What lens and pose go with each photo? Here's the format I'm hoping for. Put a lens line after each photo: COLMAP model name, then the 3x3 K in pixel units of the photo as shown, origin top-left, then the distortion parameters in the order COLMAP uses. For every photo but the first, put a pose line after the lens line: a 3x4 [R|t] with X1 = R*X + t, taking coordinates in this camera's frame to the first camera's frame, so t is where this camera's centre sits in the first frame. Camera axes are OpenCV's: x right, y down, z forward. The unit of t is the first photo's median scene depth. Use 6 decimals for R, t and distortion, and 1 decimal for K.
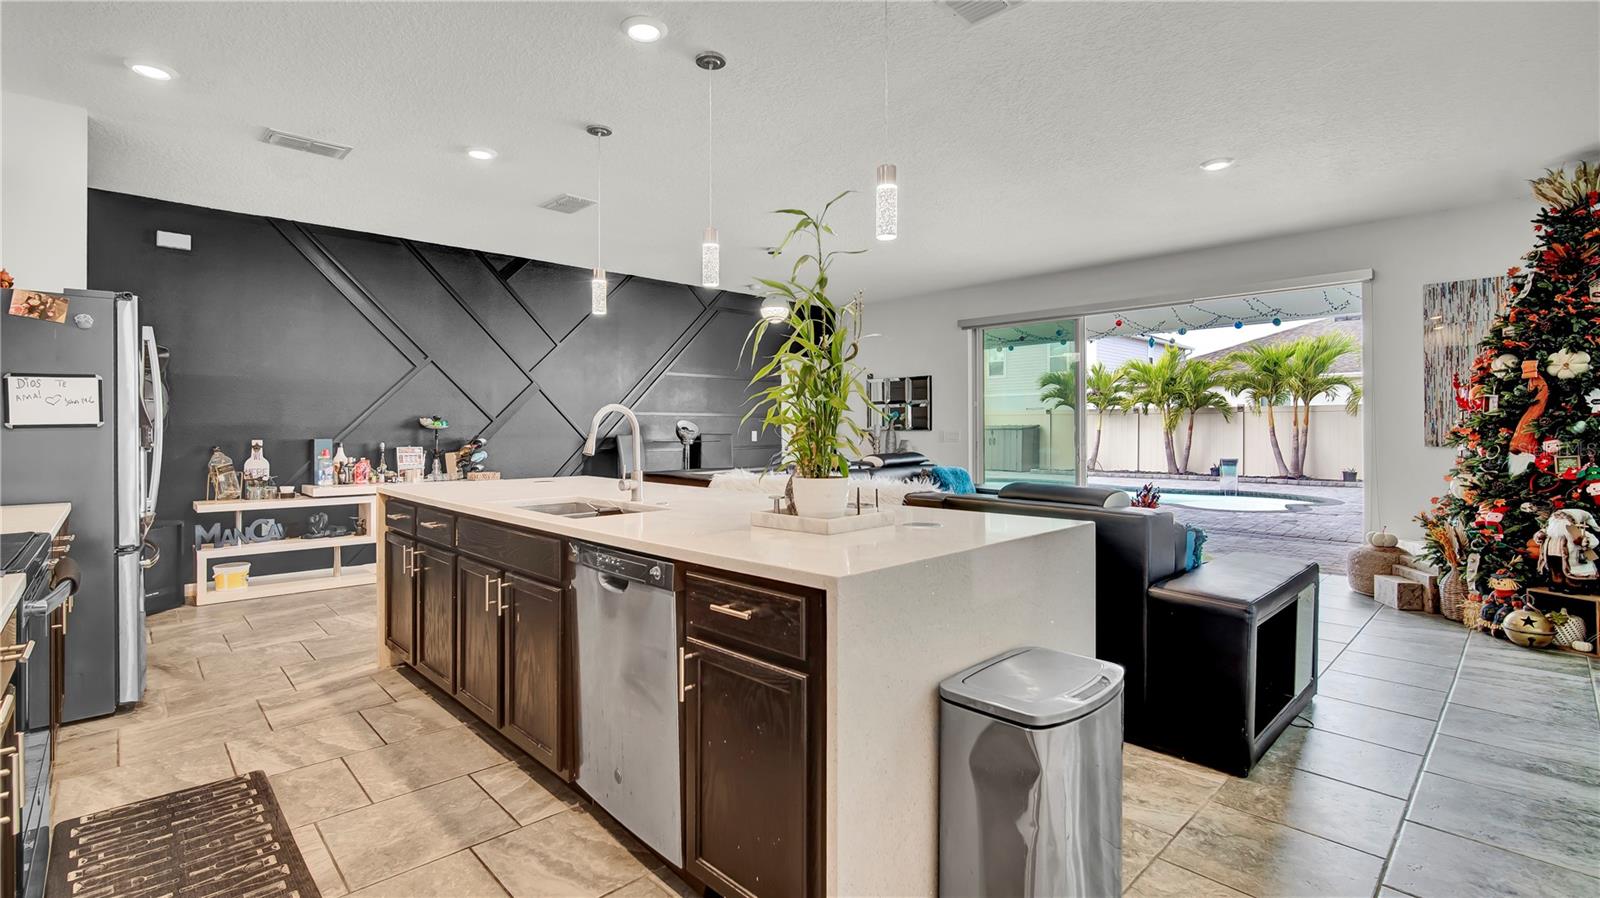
lens RADIAL K [[713.8, 0, 782.5], [0, 713.8, 426.8], [0, 0, 1]] dist [-0.011545, 0.003461]
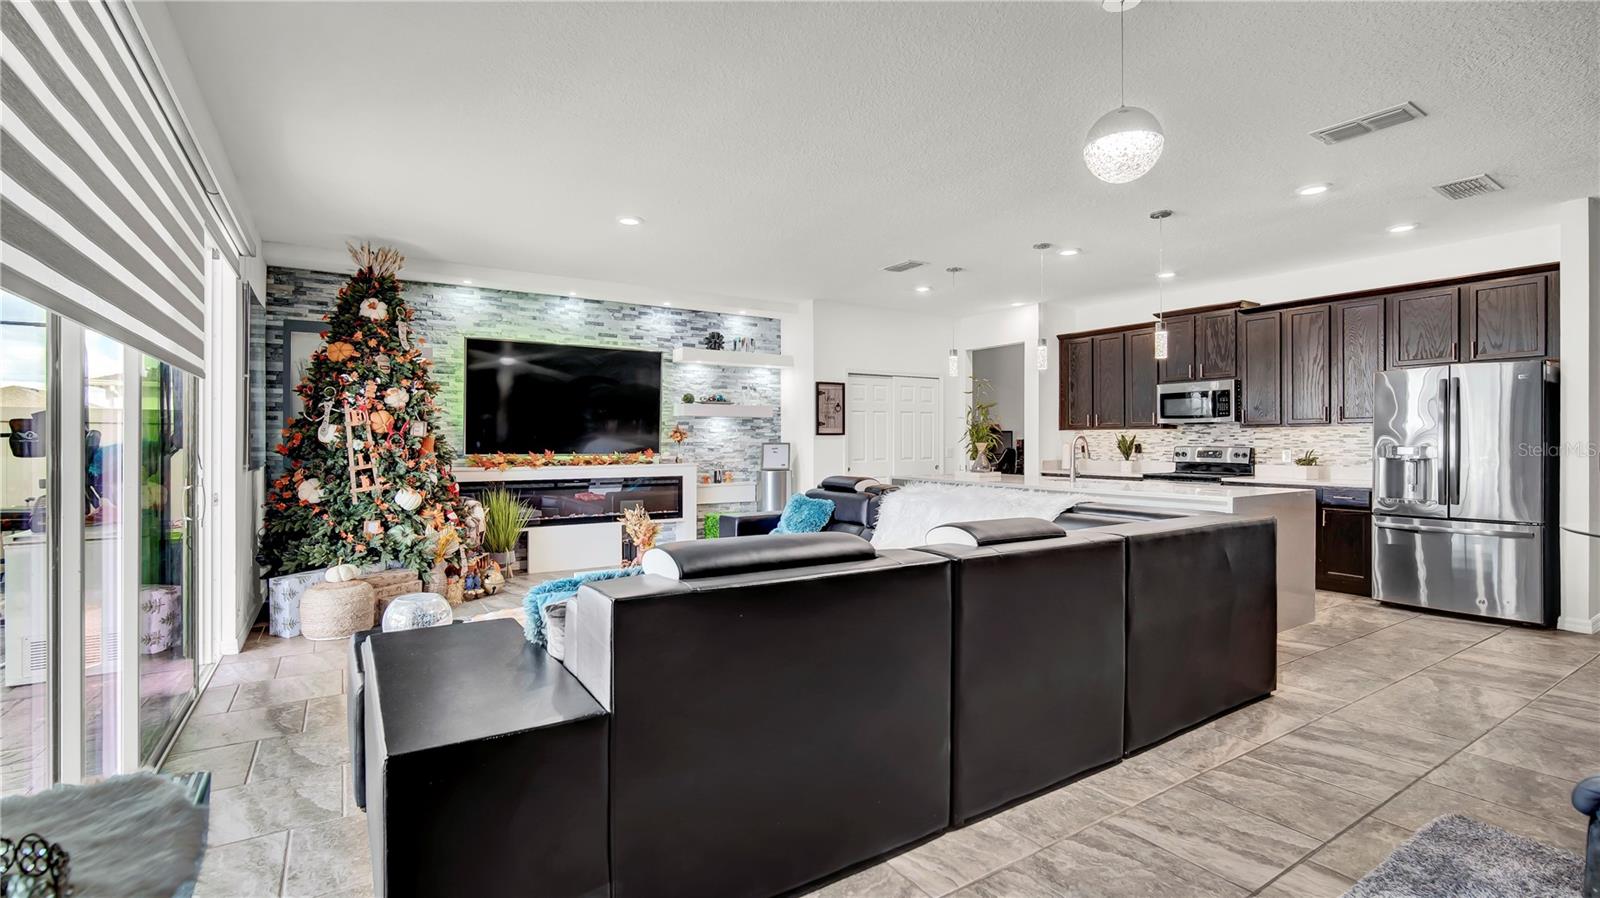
lens RADIAL K [[713.8, 0, 790.8], [0, 713.8, 439.7], [0, 0, 1]] dist [-0.011545, 0.003461]
pose [[-0.982702, 0.003078, 0.185167, 0.263556], [0.002601, 0.999993, -0.002820, -0.015670], [-0.185175, -0.002289, -0.982703, 3.868429]]
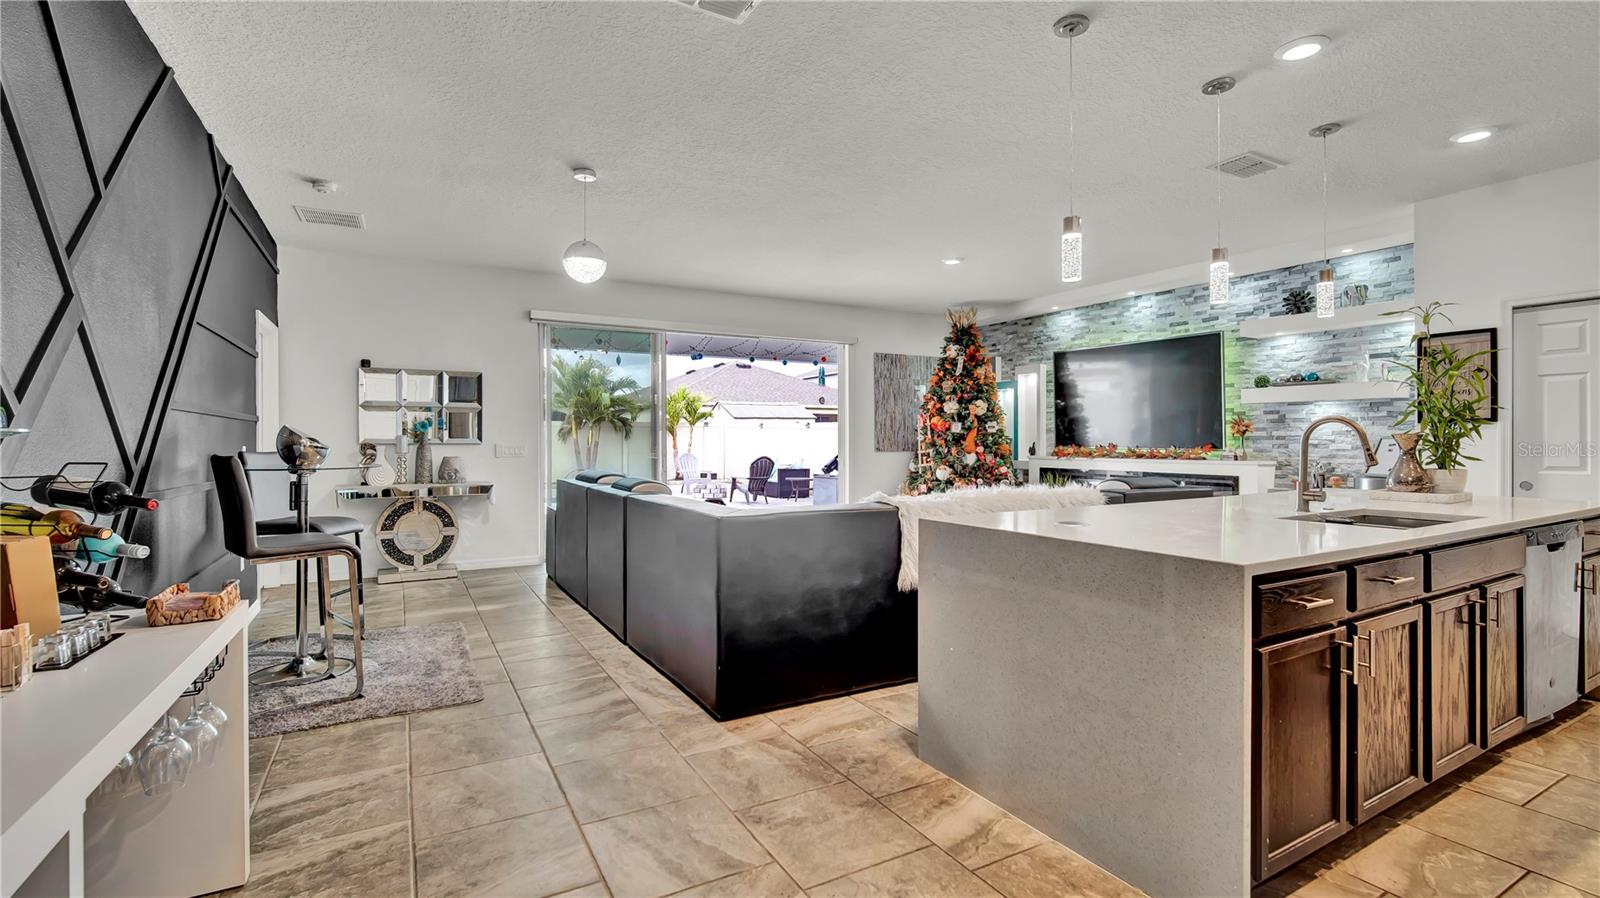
lens RADIAL K [[713.8, 0, 784.5], [0, 713.8, 441.0], [0, 0, 1]] dist [-0.011545, 0.003461]
pose [[0.248655, -0.000304, 0.968592, -1.667843], [-0.001043, 0.999999, 0.000581, 0.005289], [-0.968592, -0.001155, 0.248654, 1.793191]]
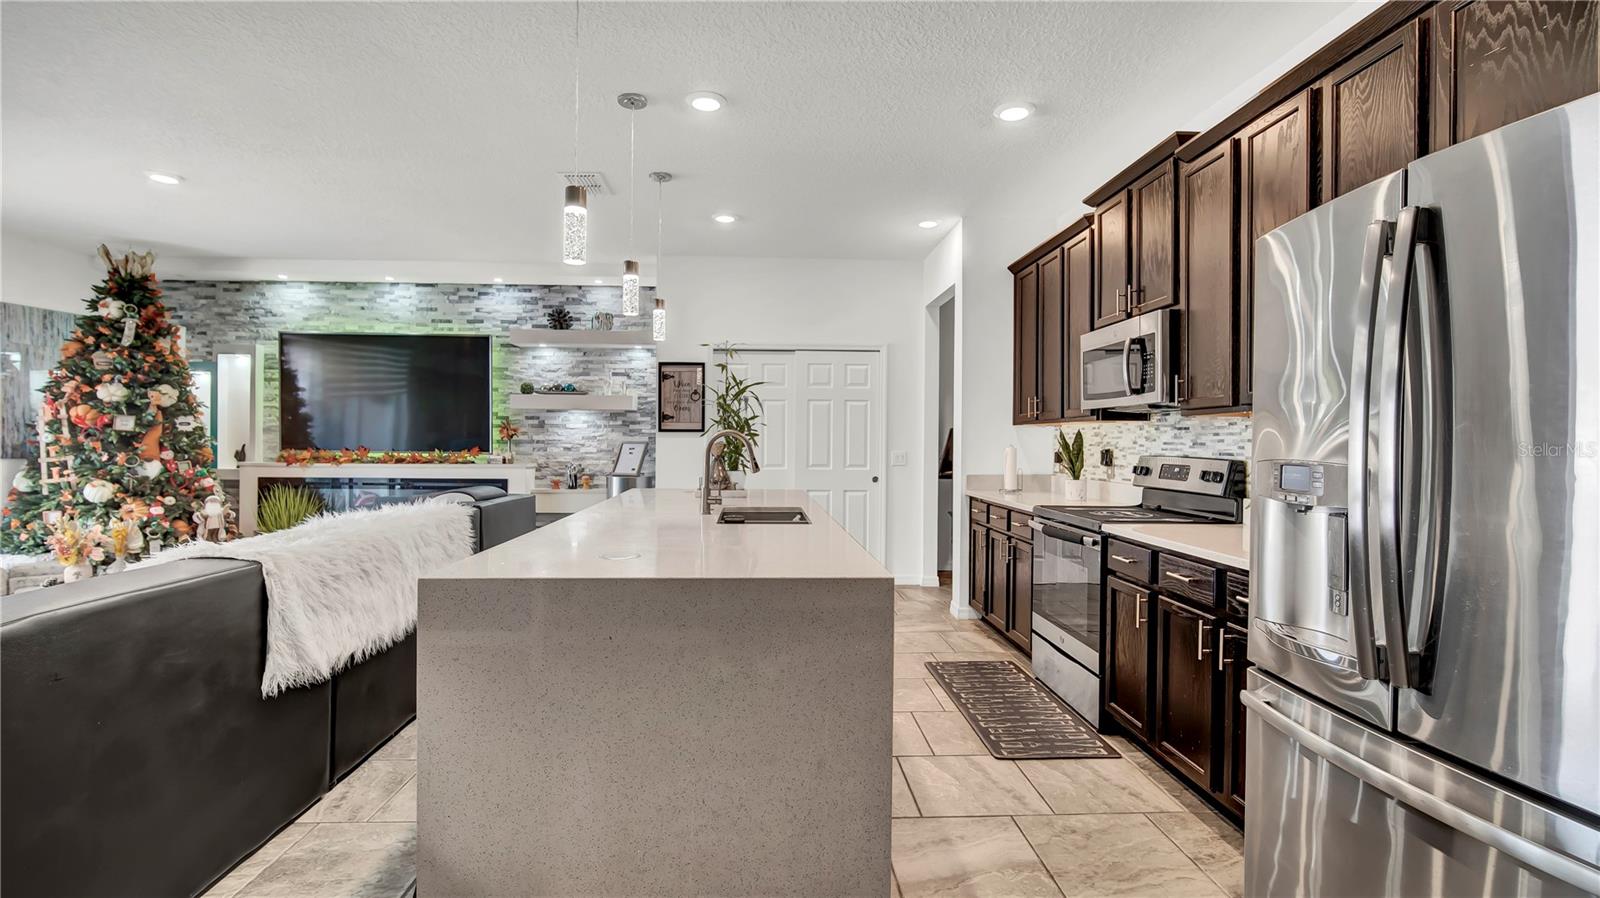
lens RADIAL K [[713.8, 0, 790.5], [0, 713.8, 440.9], [0, 0, 1]] dist [-0.011545, 0.003461]
pose [[-0.756608, -0.005173, 0.653849, -1.284149], [-0.007448, 0.999972, -0.000707, -0.015559], [-0.653827, -0.005404, -0.756625, 2.173263]]
